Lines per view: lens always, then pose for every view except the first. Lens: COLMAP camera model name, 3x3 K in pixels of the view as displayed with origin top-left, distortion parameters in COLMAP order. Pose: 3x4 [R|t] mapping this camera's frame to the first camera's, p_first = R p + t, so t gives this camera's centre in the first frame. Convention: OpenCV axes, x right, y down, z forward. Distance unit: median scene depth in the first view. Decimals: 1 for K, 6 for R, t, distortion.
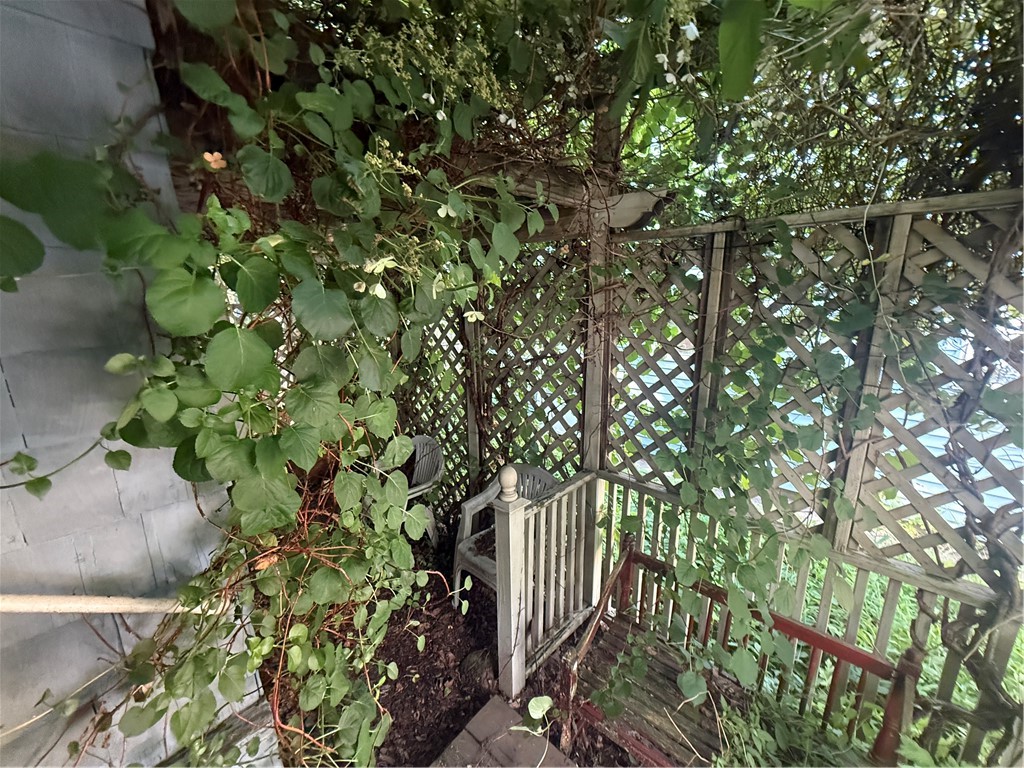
lens RADIAL K [[410.3, 0, 510.8], [0, 410.3, 384.0], [0, 0, 1]] dist [-0.000972, 0.000772]
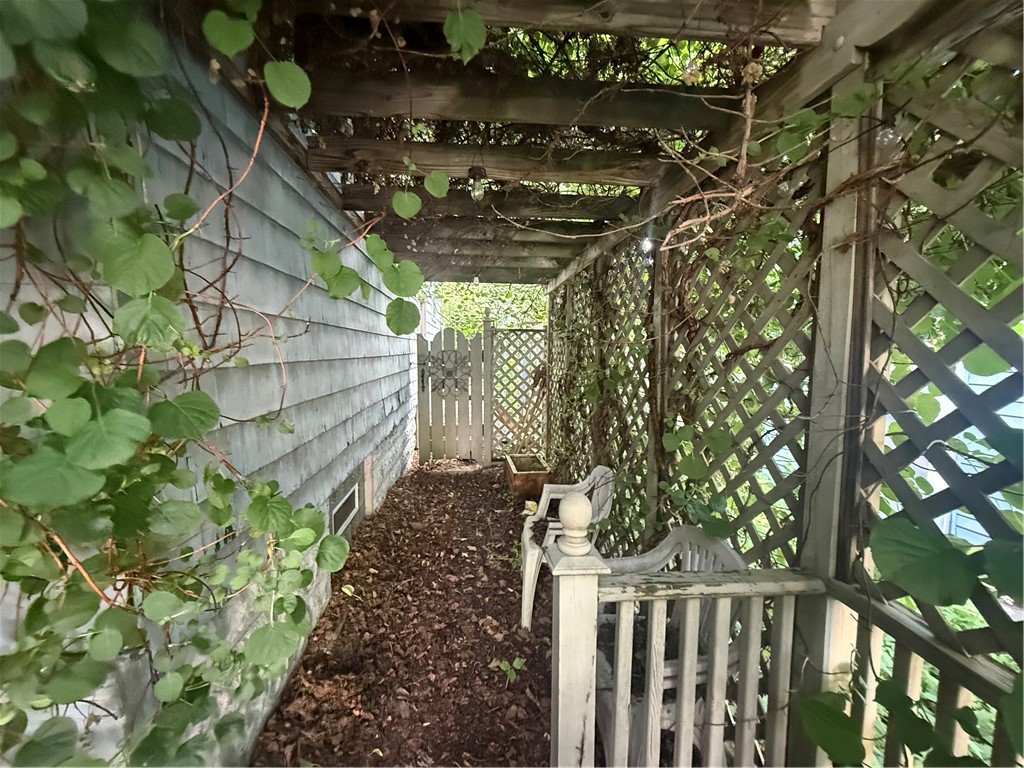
lens RADIAL K [[410.3, 0, 512.2], [0, 410.3, 386.0], [0, 0, 1]] dist [-0.000972, 0.000772]
pose [[0.755141, 0.071659, -0.651634, 0.182797], [-0.159236, 0.984288, -0.076290, 0.071152], [0.635929, 0.161373, 0.754687, 0.305508]]
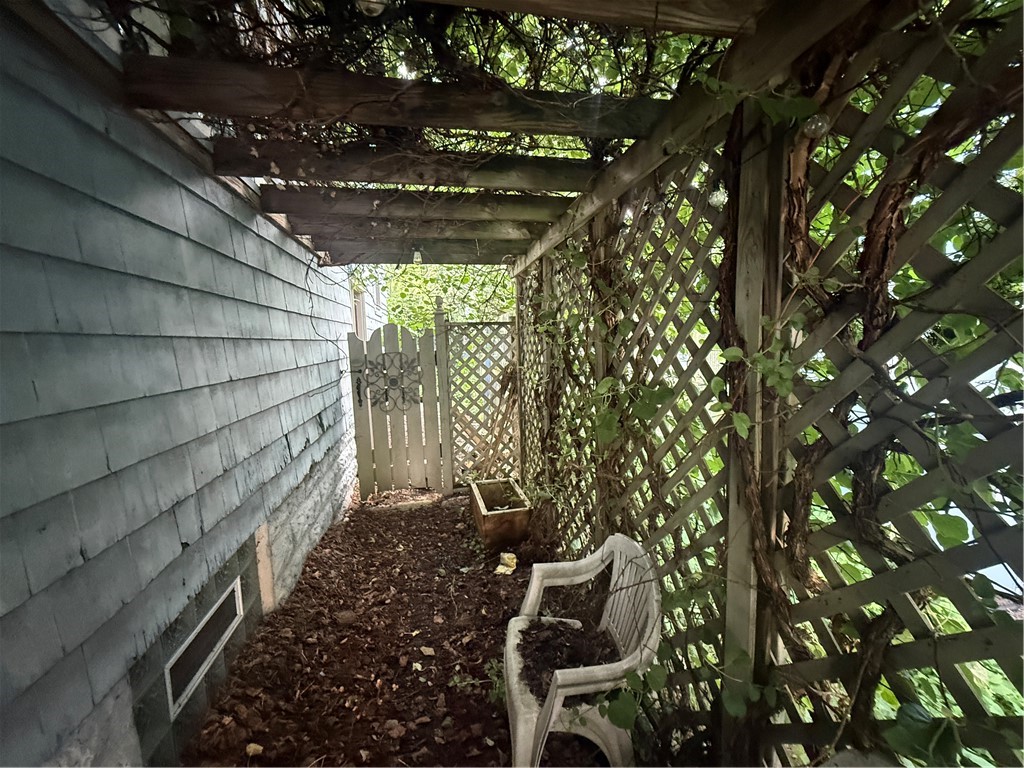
lens RADIAL K [[410.3, 0, 511.6], [0, 410.3, 383.9], [0, 0, 1]] dist [-0.000972, 0.000772]
pose [[0.814736, 0.047536, -0.577881, -0.056053], [-0.107106, 0.991821, -0.069419, -0.014945], [0.569855, 0.118452, 0.813163, 0.564387]]
